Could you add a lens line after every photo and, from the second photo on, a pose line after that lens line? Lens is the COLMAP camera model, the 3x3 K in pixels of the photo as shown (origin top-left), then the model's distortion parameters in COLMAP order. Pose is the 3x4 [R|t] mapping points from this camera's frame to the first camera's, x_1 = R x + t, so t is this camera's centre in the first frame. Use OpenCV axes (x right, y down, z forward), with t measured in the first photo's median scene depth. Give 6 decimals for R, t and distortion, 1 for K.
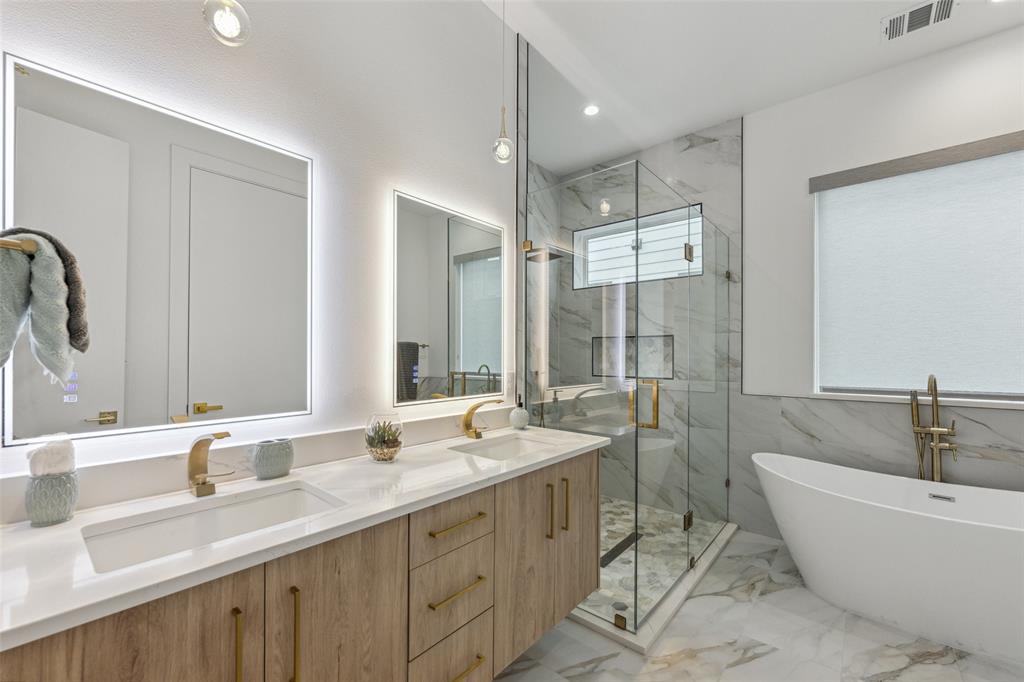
lens RADIAL K [[415.8, 0, 513.9], [0, 415.8, 348.7], [0, 0, 1]] dist [0.001015, -0.000228]
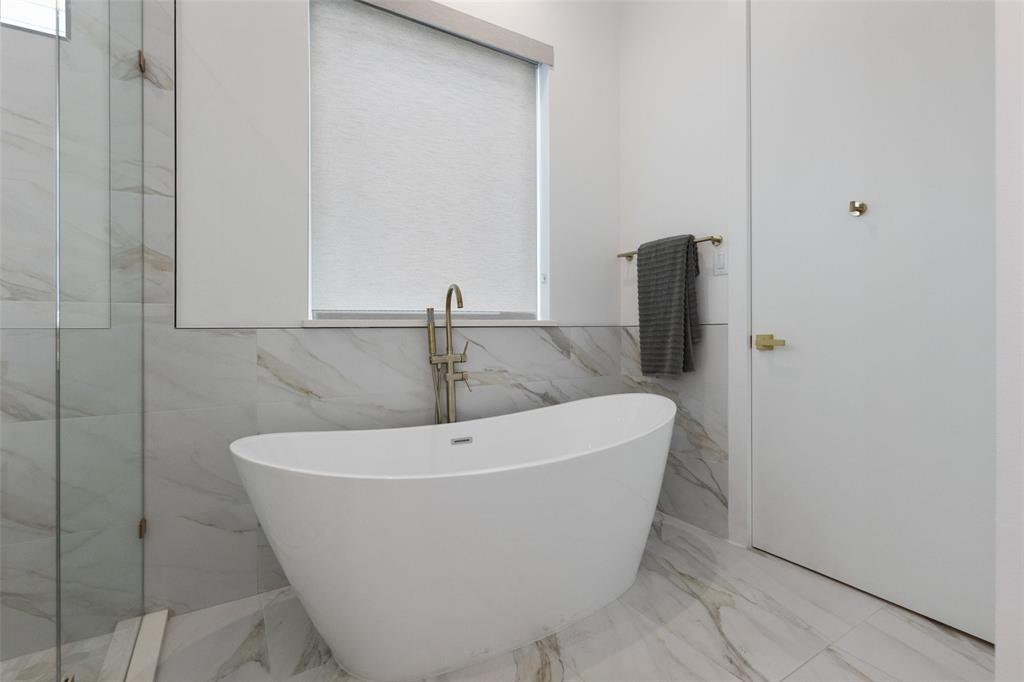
lens RADIAL K [[461.5, 0, 513.2], [0, 461.5, 332.7], [0, 0, 1]] dist [-0.001756, -0.002083]
pose [[0.309789, -0.007769, 0.950774, 0.192110], [-0.004851, 0.999941, 0.009751, 0.120878], [-0.950793, -0.007633, 0.309732, 0.534902]]
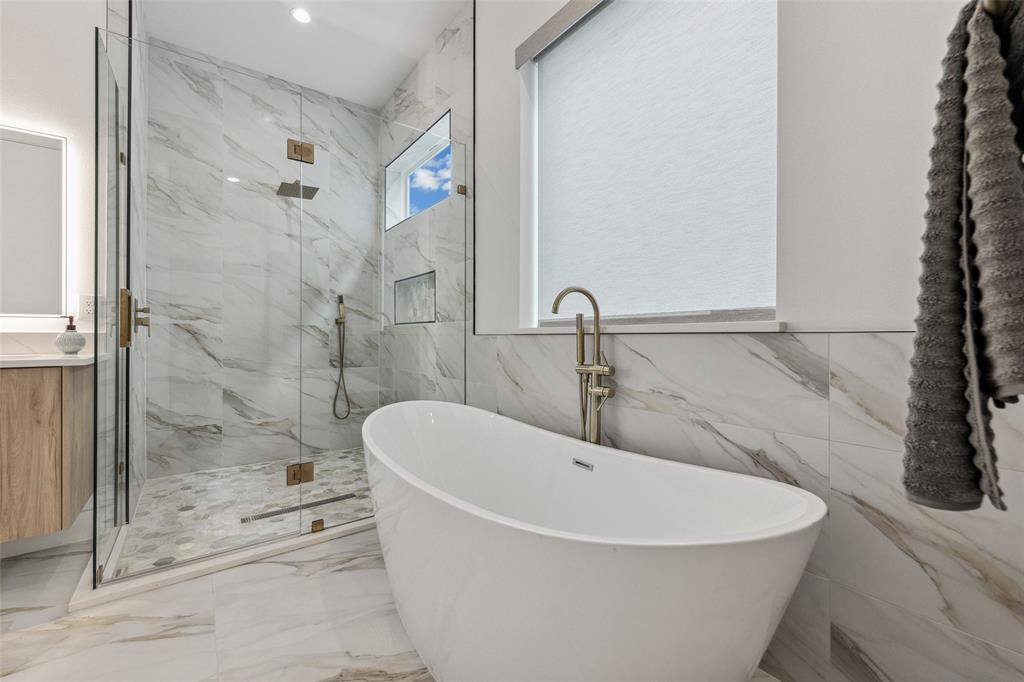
lens RADIAL K [[415.8, 0, 497.4], [0, 415.8, 329.0], [0, 0, 1]] dist [0.001015, -0.000228]
pose [[0.972283, -0.010081, -0.233590, 0.883474], [0.010716, 0.999942, 0.001450, 0.110076], [0.233561, -0.003913, 0.972334, 0.250427]]
